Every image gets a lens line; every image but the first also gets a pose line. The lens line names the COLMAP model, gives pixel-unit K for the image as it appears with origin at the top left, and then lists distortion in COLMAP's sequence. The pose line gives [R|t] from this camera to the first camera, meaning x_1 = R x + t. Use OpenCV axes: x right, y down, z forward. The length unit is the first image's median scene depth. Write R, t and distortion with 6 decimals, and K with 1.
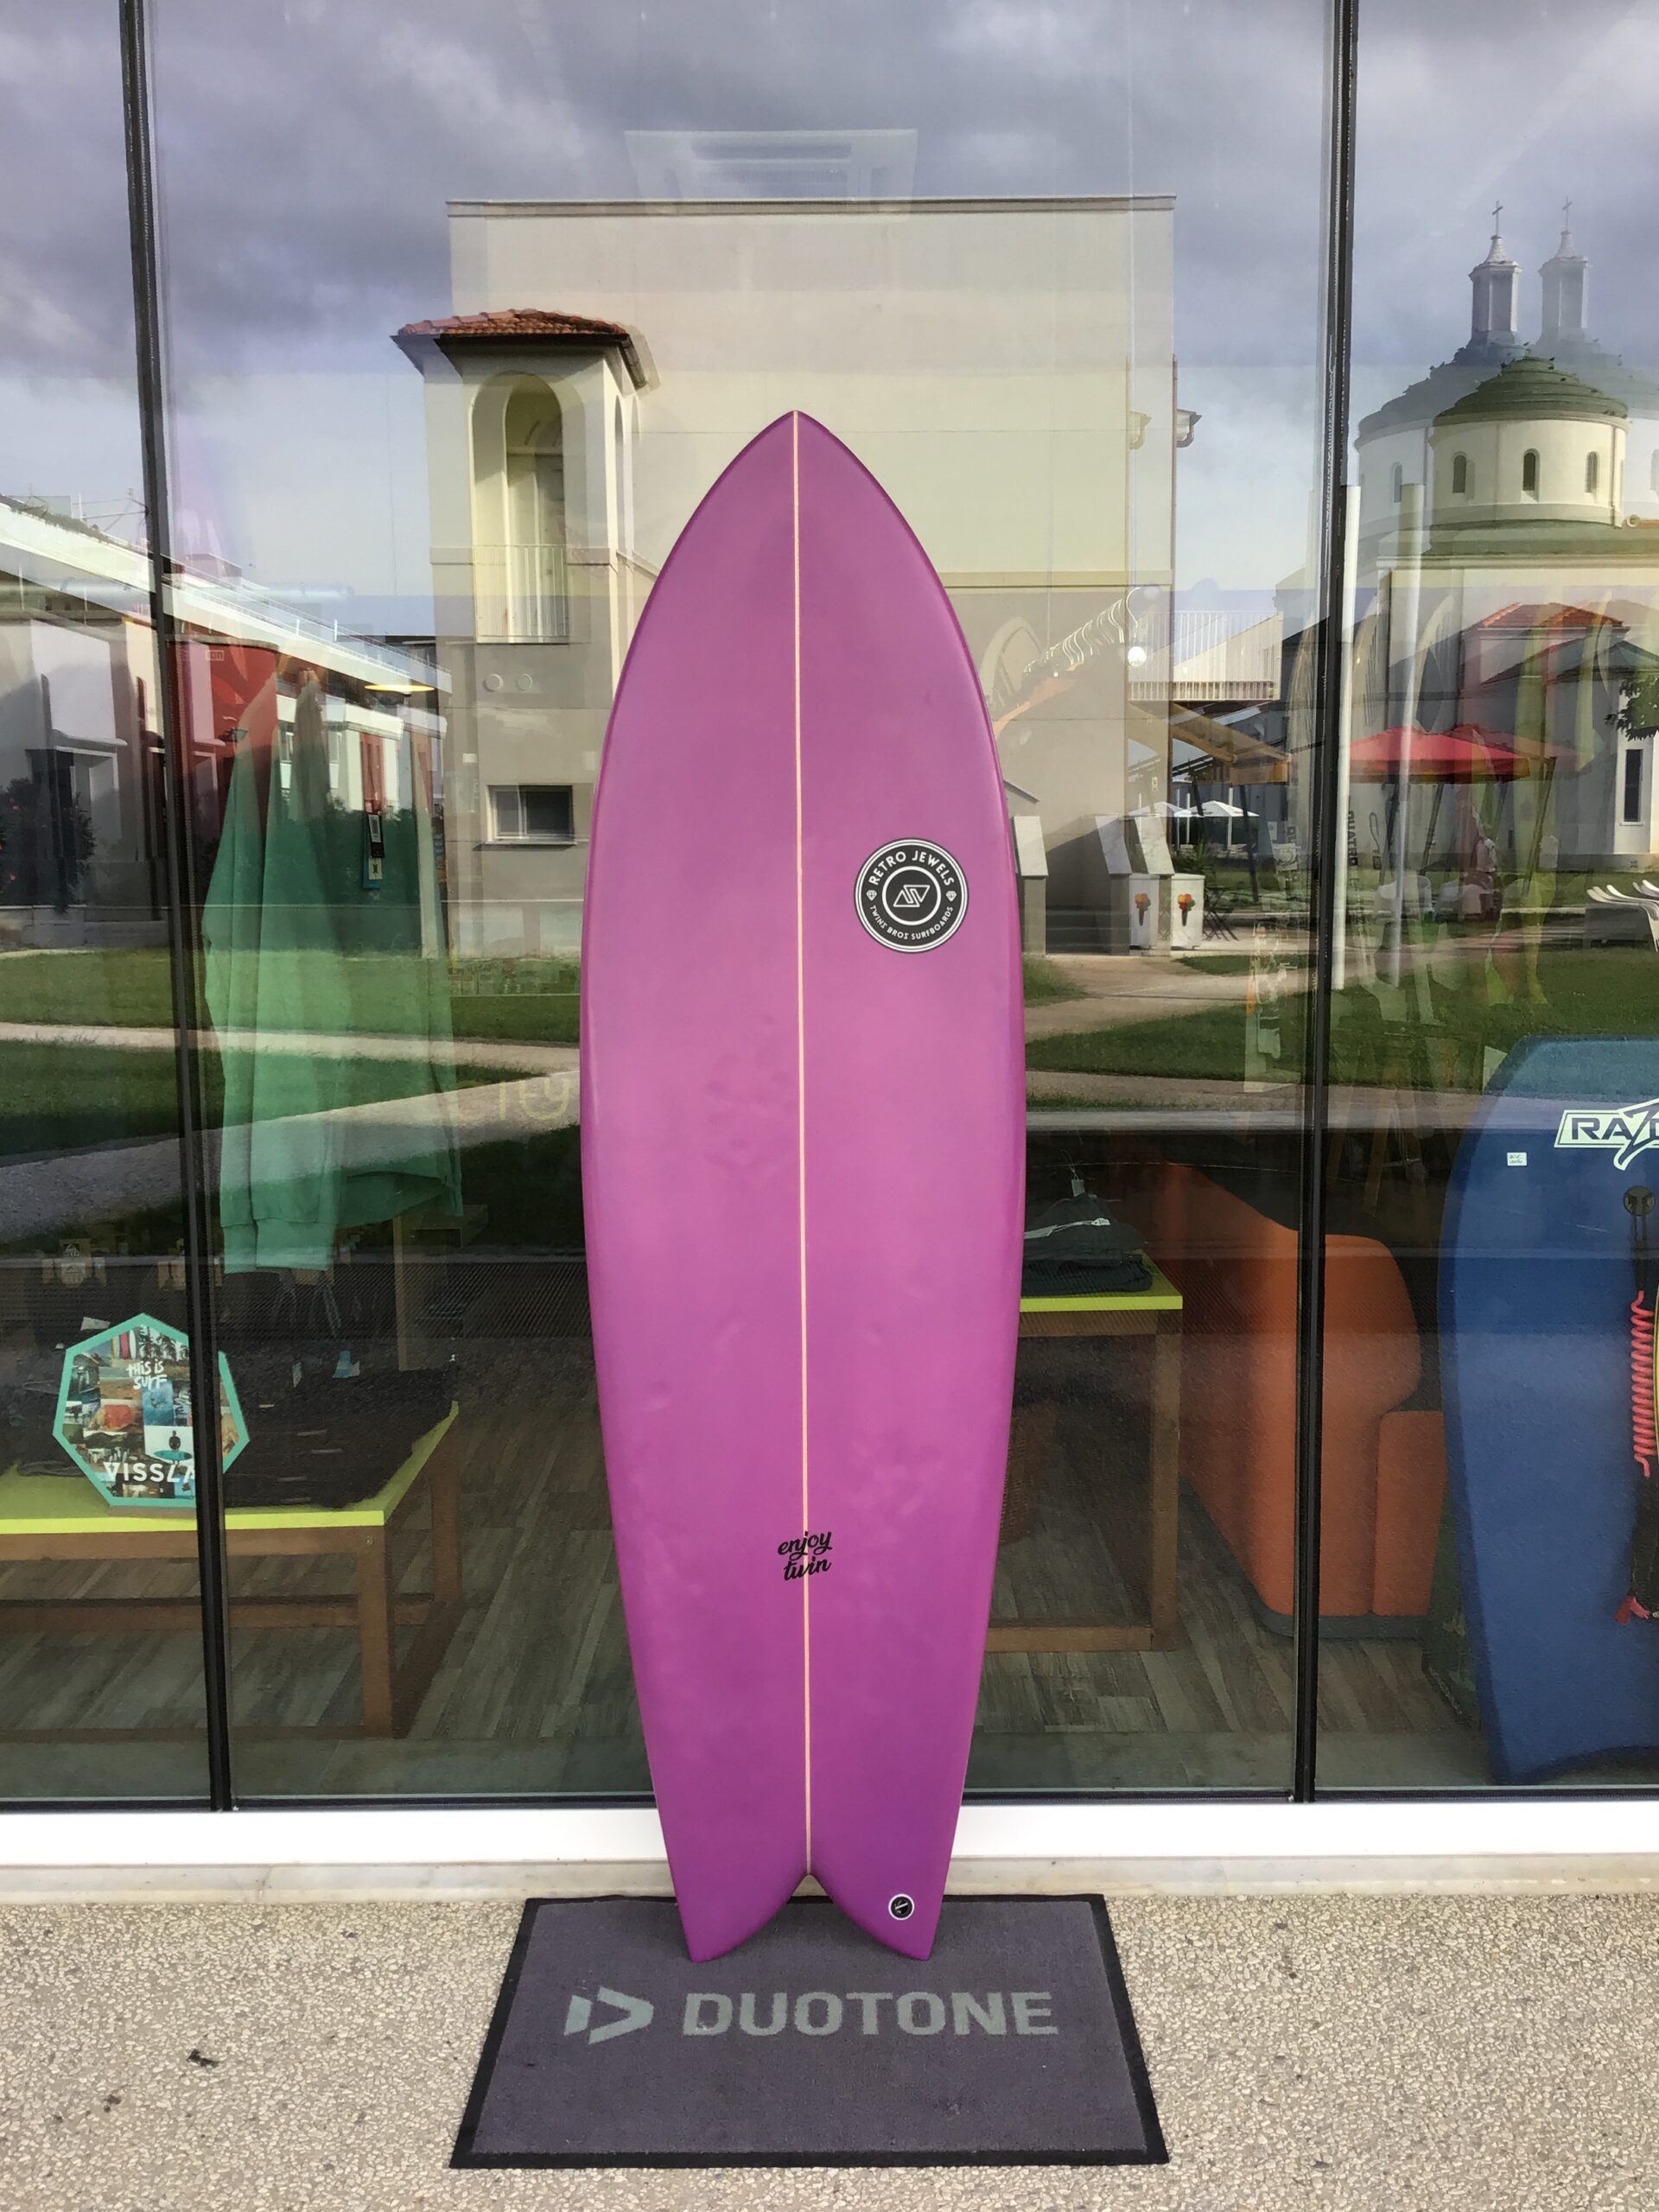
lens RADIAL K [[1981.2, 0, 829.5], [0, 1981.2, 1106.0], [0, 0, 1]] dist [0.126057, -0.325566]
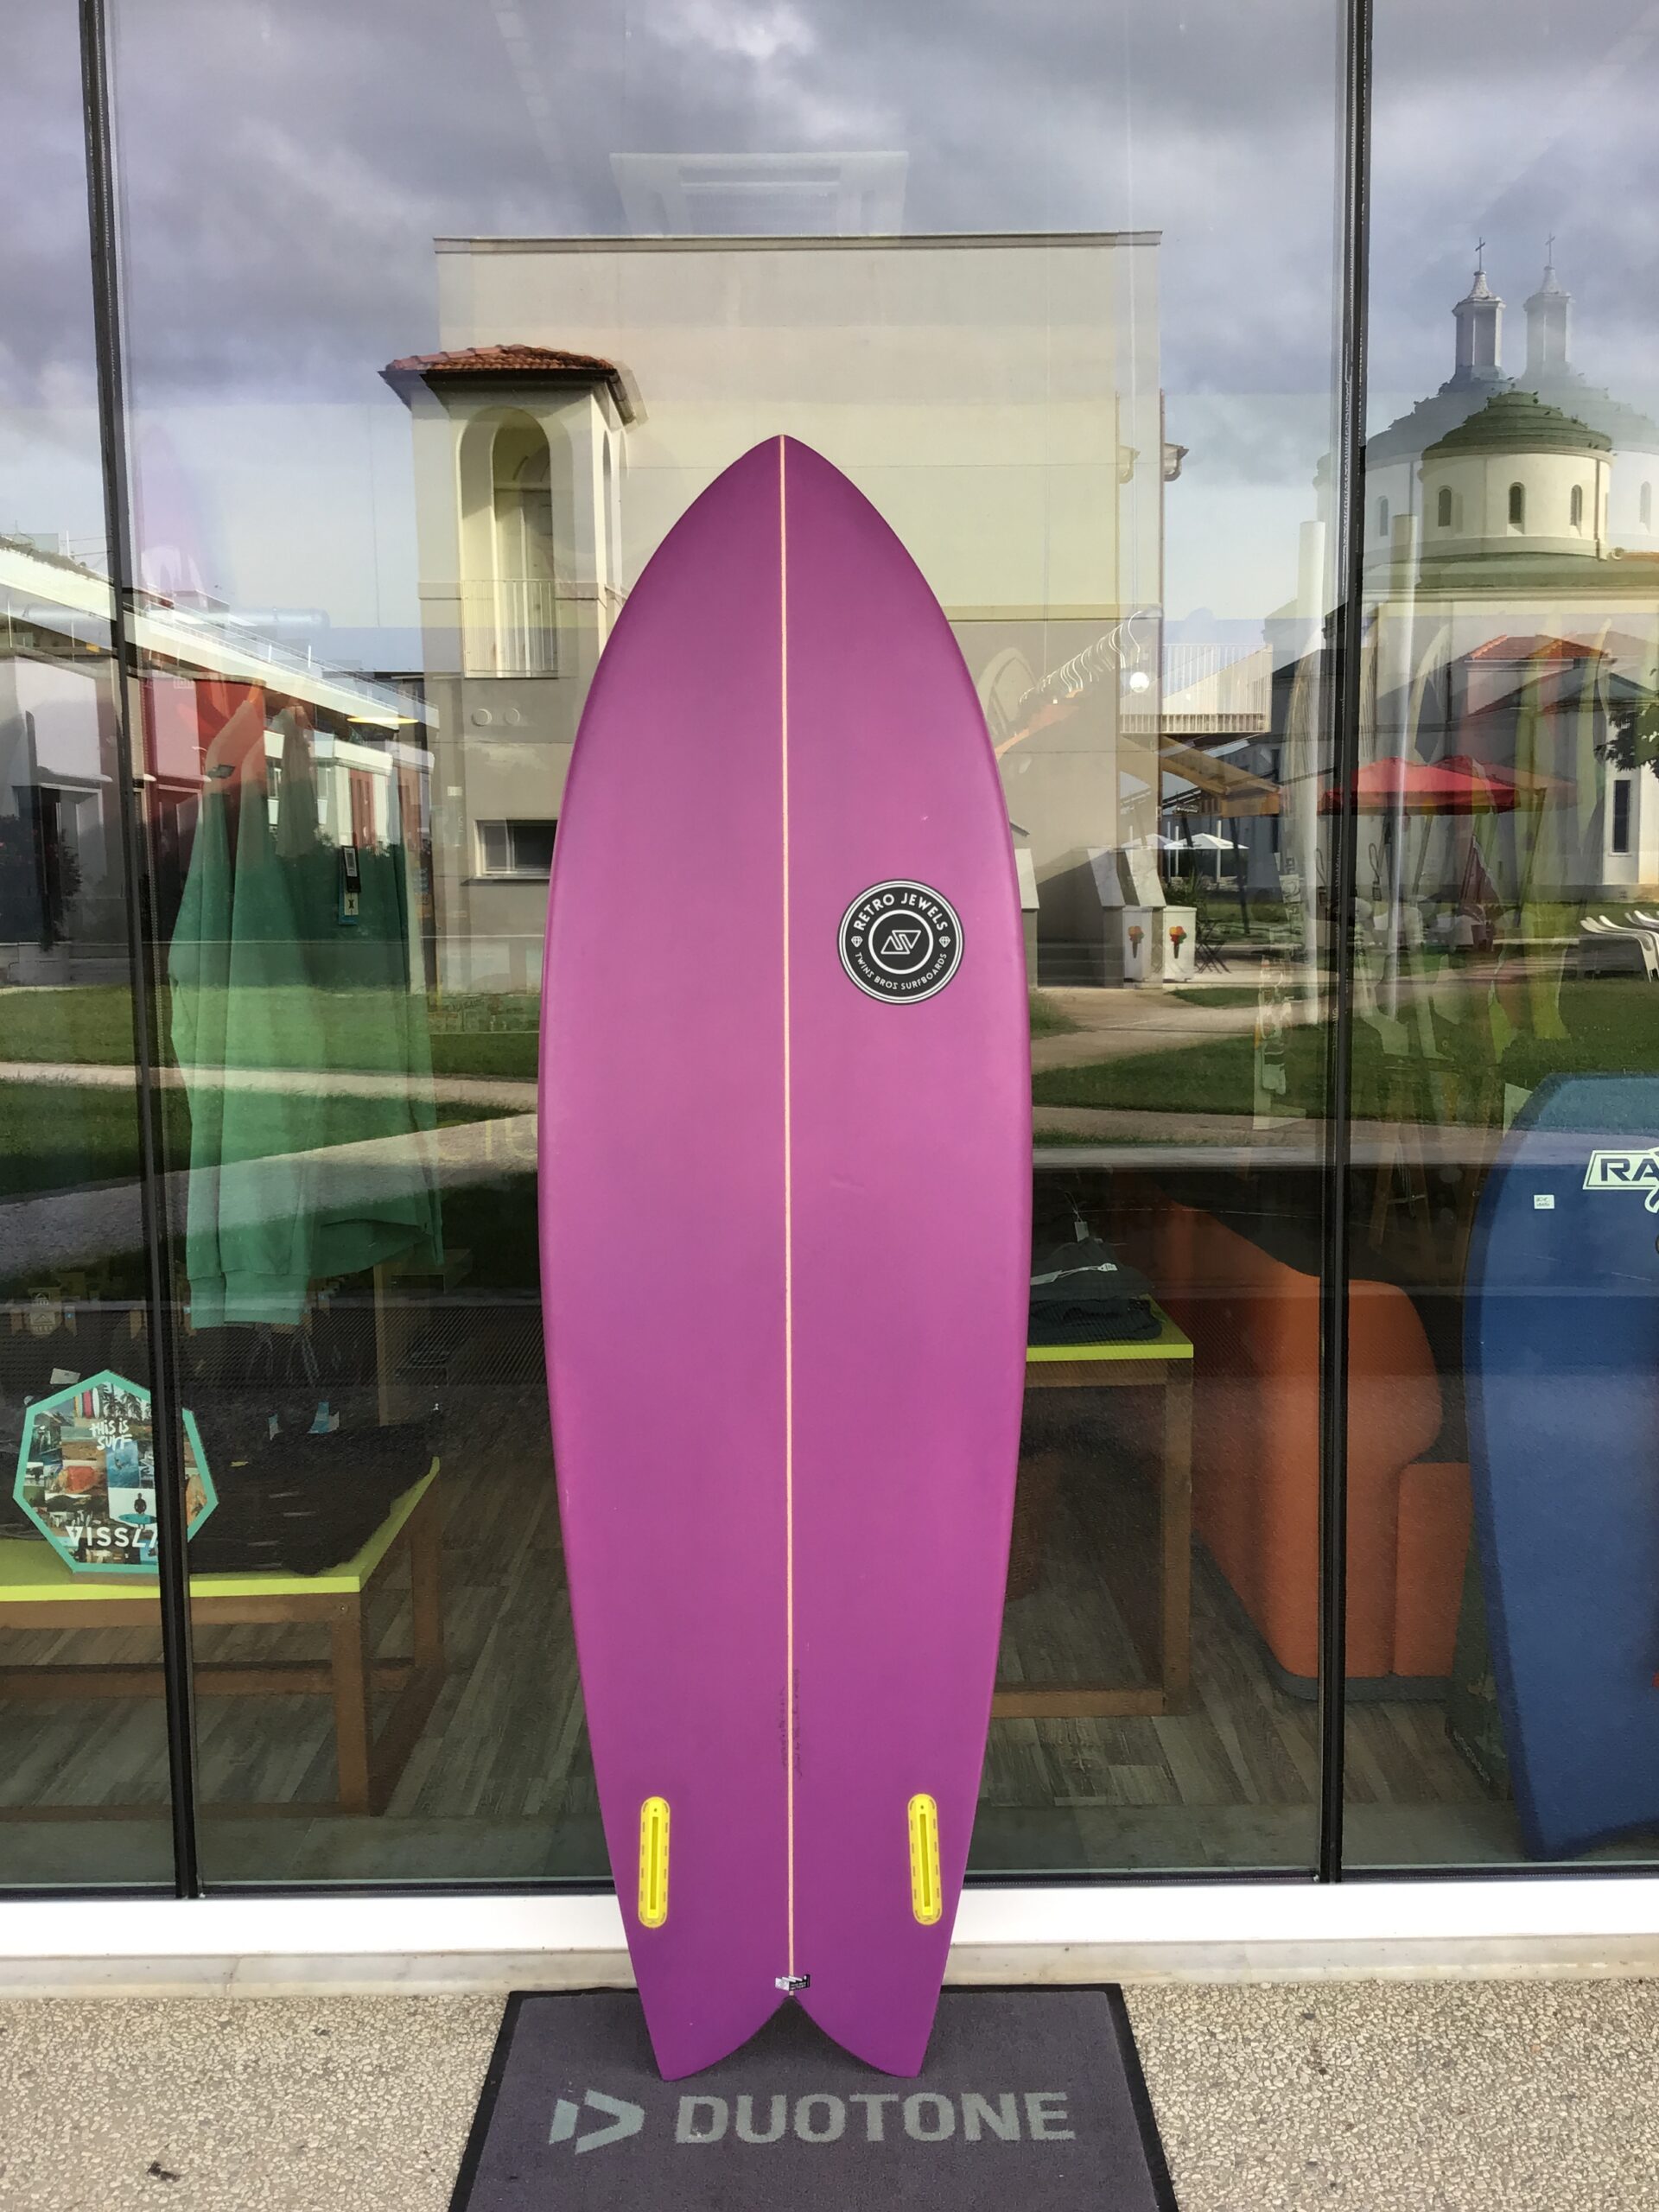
lens RADIAL K [[1992.1, 0, 829.5], [0, 1992.1, 1106.0], [0, 0, 1]] dist [0.114456, -0.257864]
pose [[0.999980, -0.004407, 0.004497, -0.002520], [0.004484, 0.999842, -0.017173, -0.004121], [-0.004421, 0.017193, 0.999842, 0.037251]]
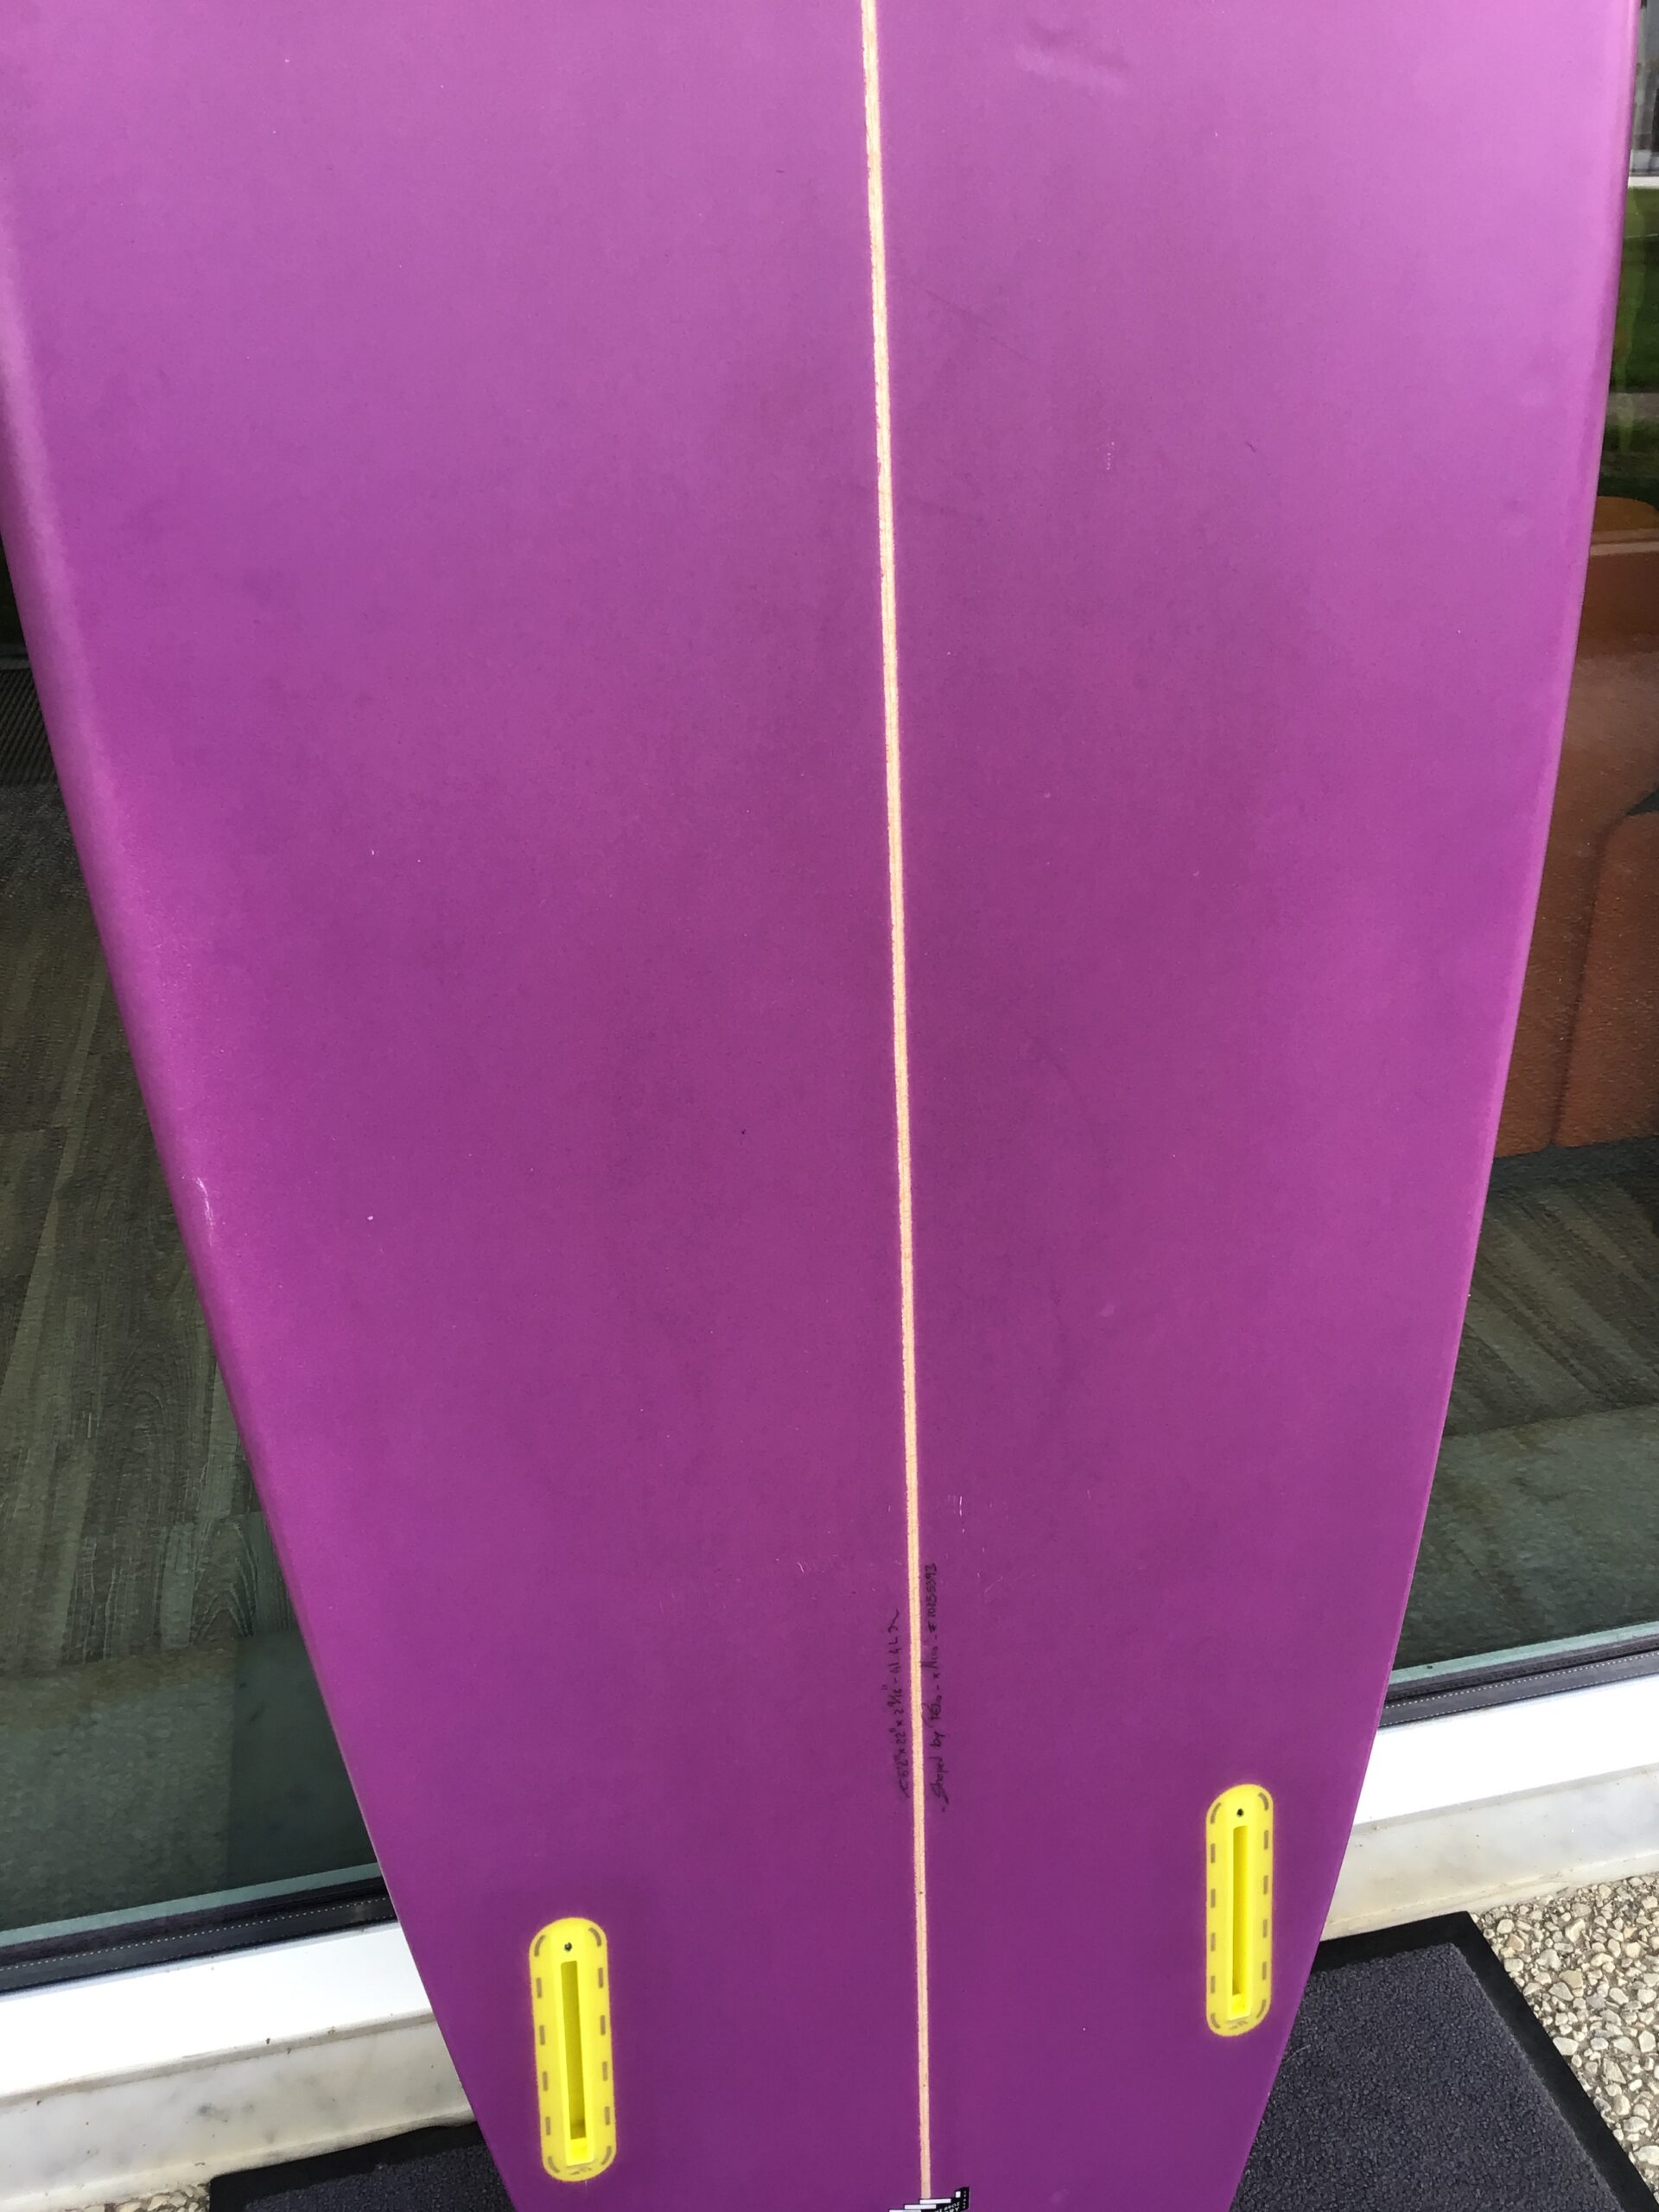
lens RADIAL K [[2005.2, 0, 829.5], [0, 2005.2, 1106.0], [0, 0, 1]] dist [0.056198, -0.113253]
pose [[0.973954, -0.111642, 0.197359, -0.073318], [0.046457, 0.950176, 0.308231, 0.051916], [-0.221938, -0.291034, 0.930614, 0.568804]]
